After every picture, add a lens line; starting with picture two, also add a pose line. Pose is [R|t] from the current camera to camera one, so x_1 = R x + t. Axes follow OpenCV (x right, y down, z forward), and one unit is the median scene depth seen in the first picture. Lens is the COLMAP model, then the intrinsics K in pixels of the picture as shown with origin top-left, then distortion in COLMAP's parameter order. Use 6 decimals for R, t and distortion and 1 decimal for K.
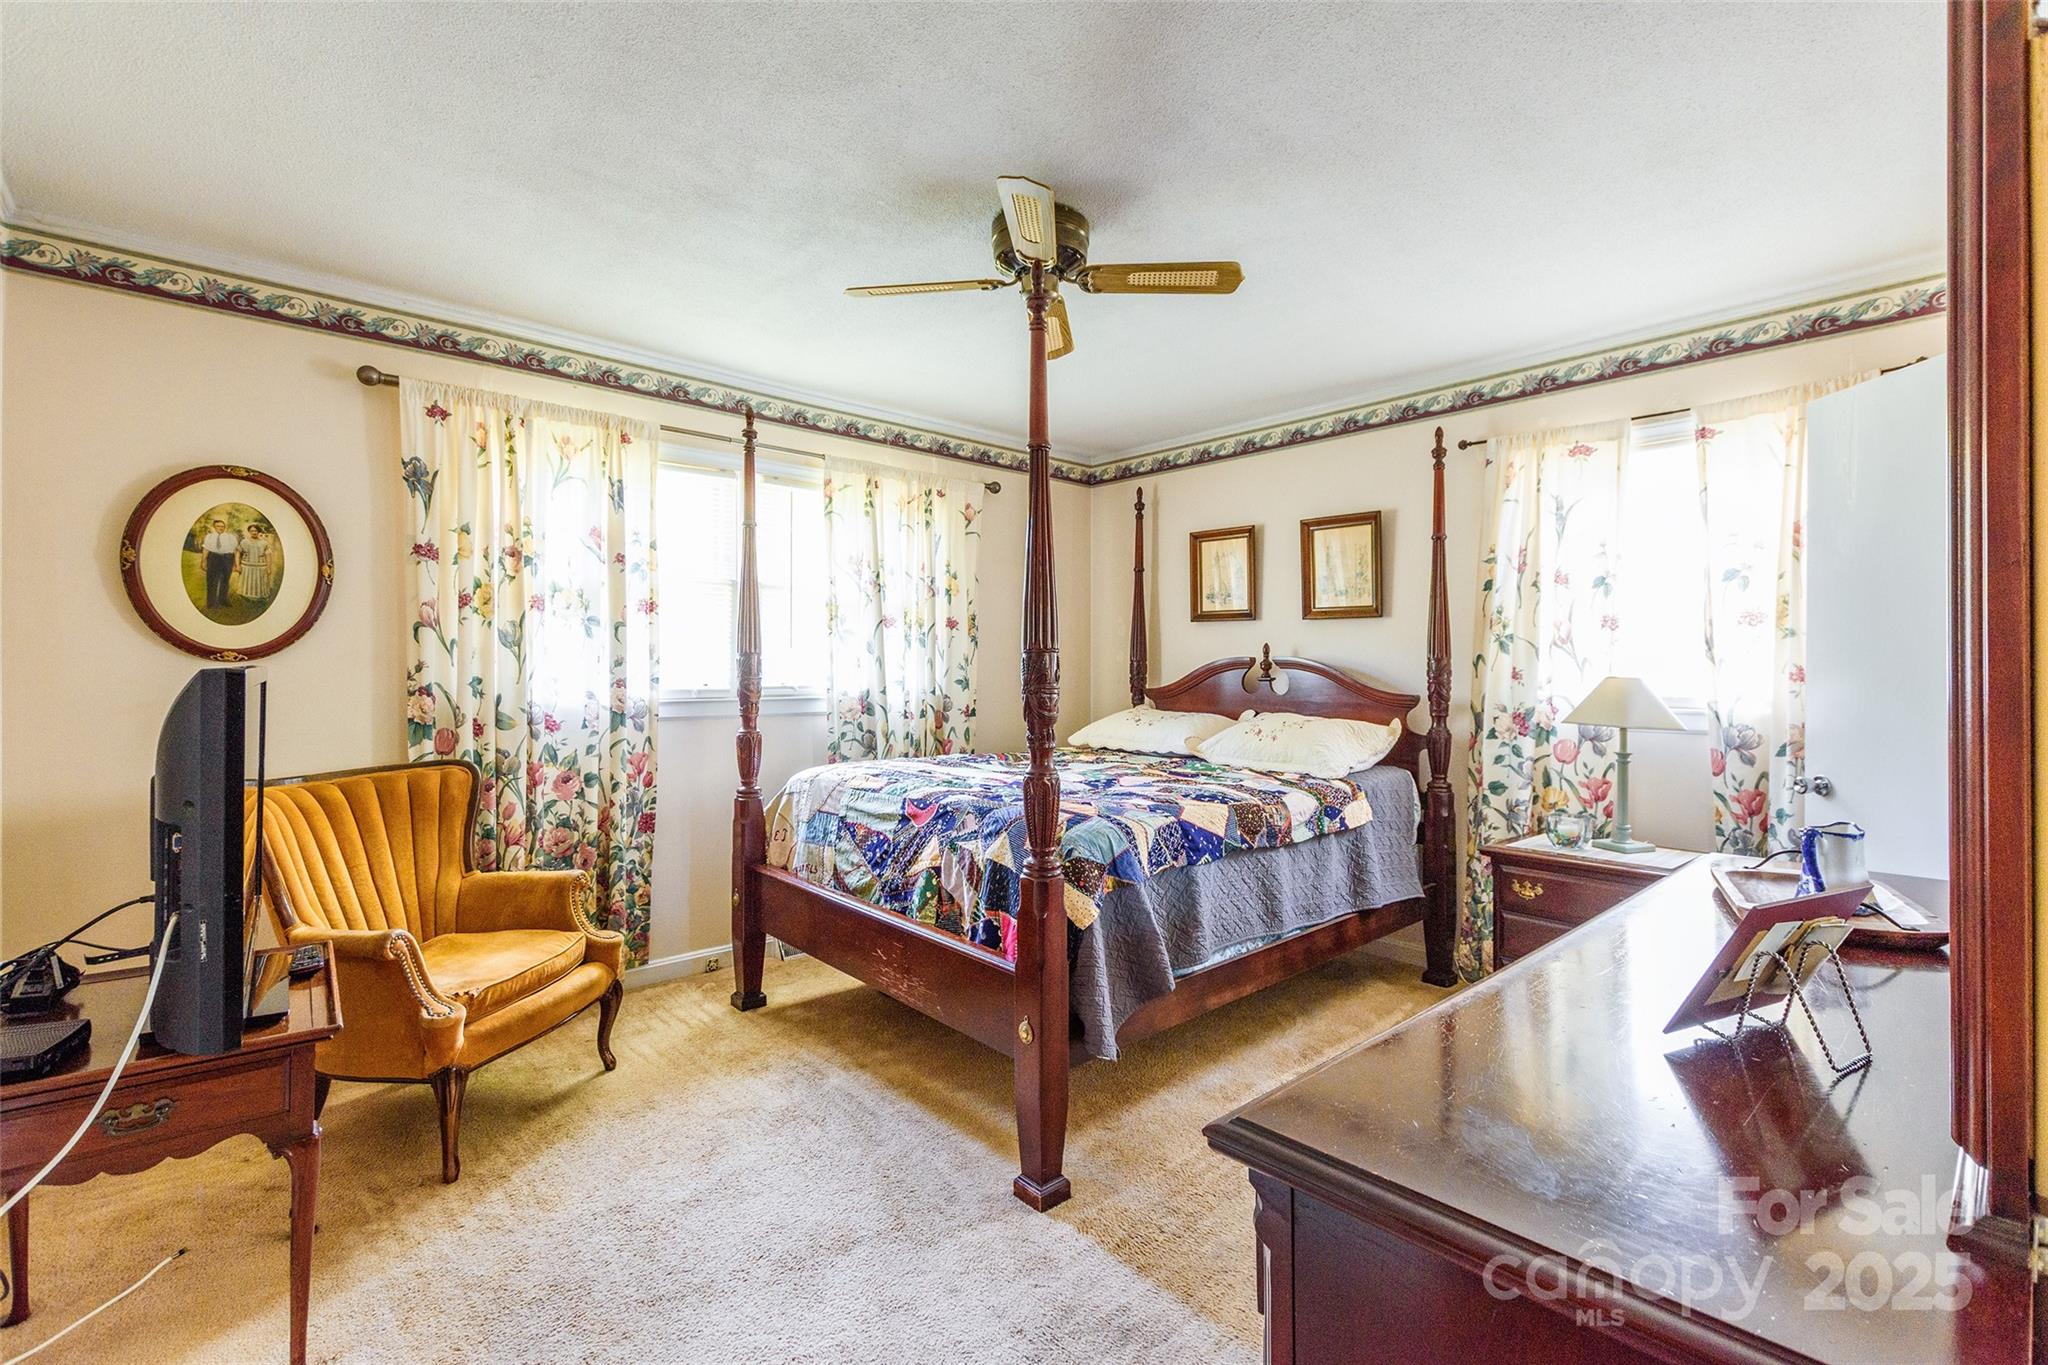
lens RADIAL K [[892.2, 0, 1020.7], [0, 892.2, 671.0], [0, 0, 1]] dist [0.002149, -0.000098]
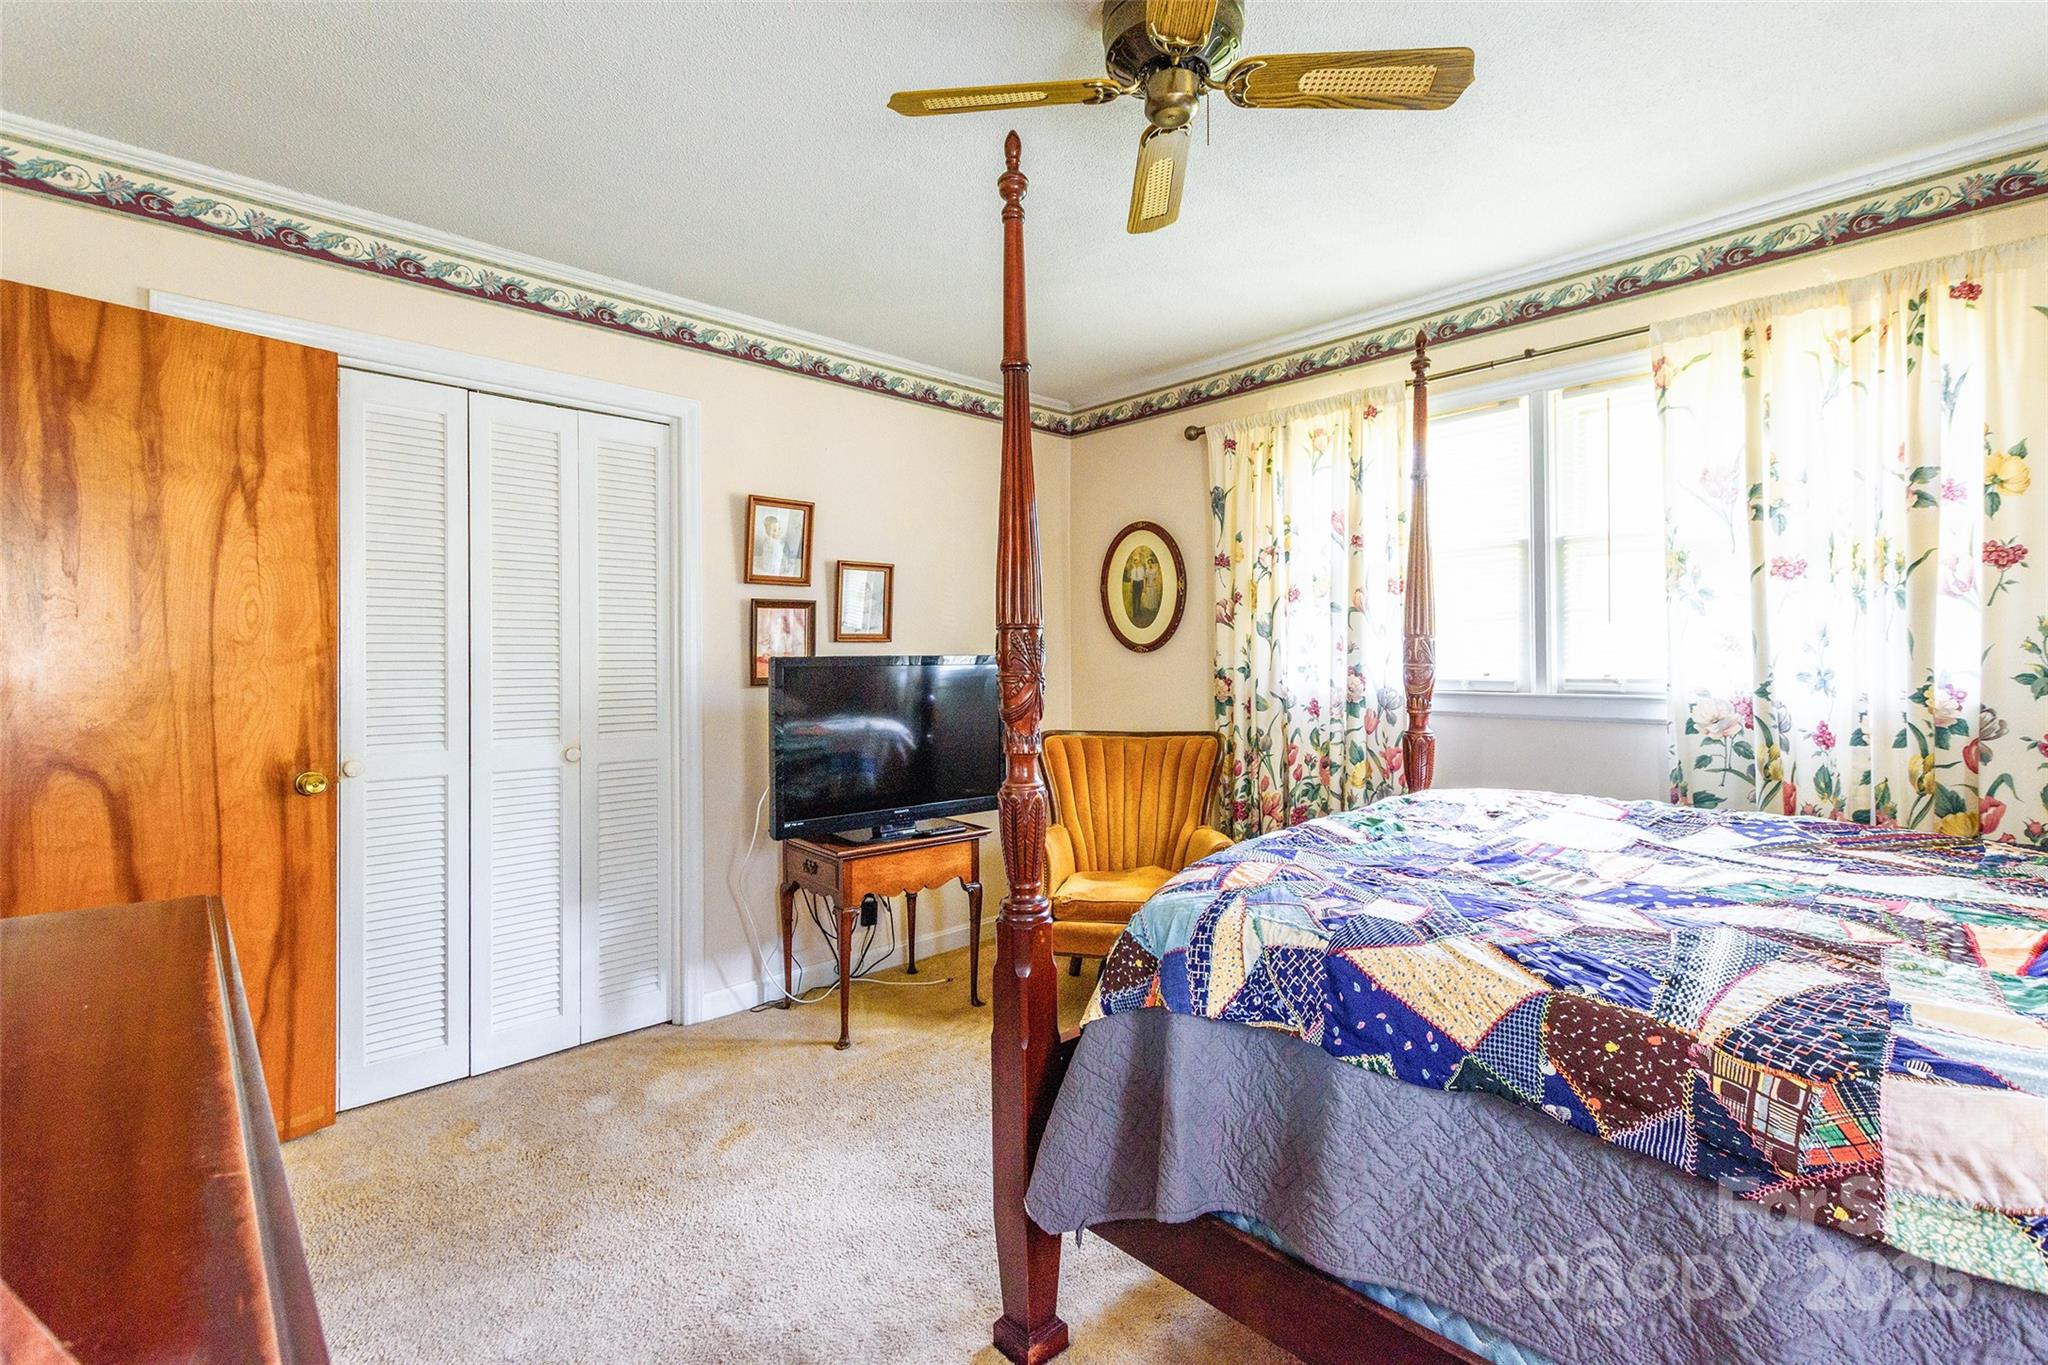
lens RADIAL K [[908.4, 0, 1023.7], [0, 908.4, 658.2], [0, 0, 1]] dist [0.001946, 0.000072]
pose [[0.022457, -0.003903, -0.999740, 0.579484], [0.001725, 0.999991, -0.003865, 0.004444], [0.999746, -0.001638, 0.022463, 0.700648]]
